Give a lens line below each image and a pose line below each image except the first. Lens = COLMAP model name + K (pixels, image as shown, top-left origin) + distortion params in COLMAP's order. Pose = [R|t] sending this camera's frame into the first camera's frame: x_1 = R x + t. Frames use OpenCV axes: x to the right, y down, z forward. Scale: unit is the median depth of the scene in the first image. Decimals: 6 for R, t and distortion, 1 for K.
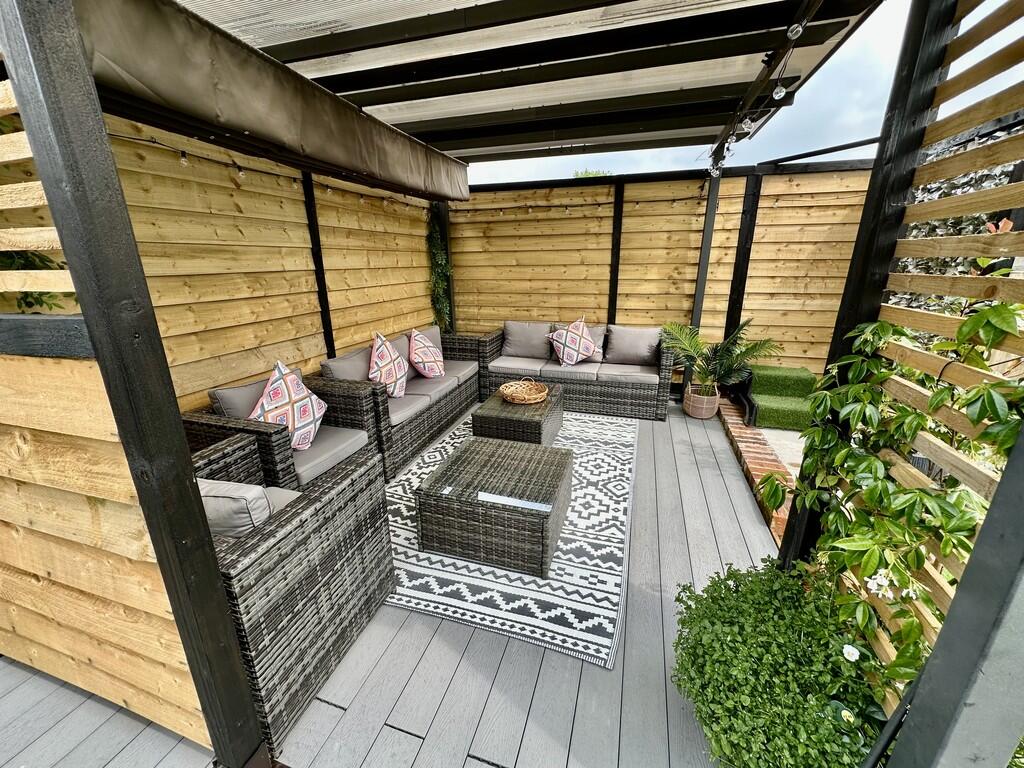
lens RADIAL K [[407.8, 0, 511.6], [0, 407.8, 382.0], [0, 0, 1]] dist [-0.002551, 0.000877]
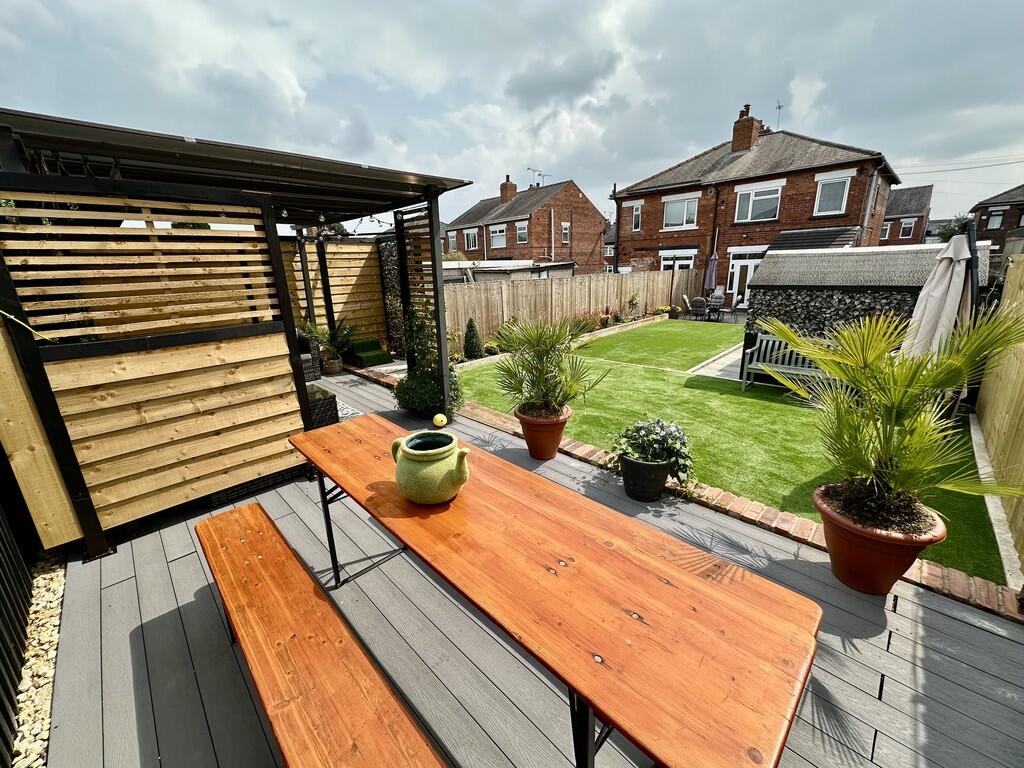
lens RADIAL K [[407.8, 0, 510.2], [0, 407.8, 381.5], [0, 0, 1]] dist [-0.002551, 0.000877]
pose [[0.470302, -0.252495, 0.845613, -0.681472], [0.277449, 0.951914, 0.129928, 0.097938], [-0.837758, 0.173509, 0.517742, -0.547972]]
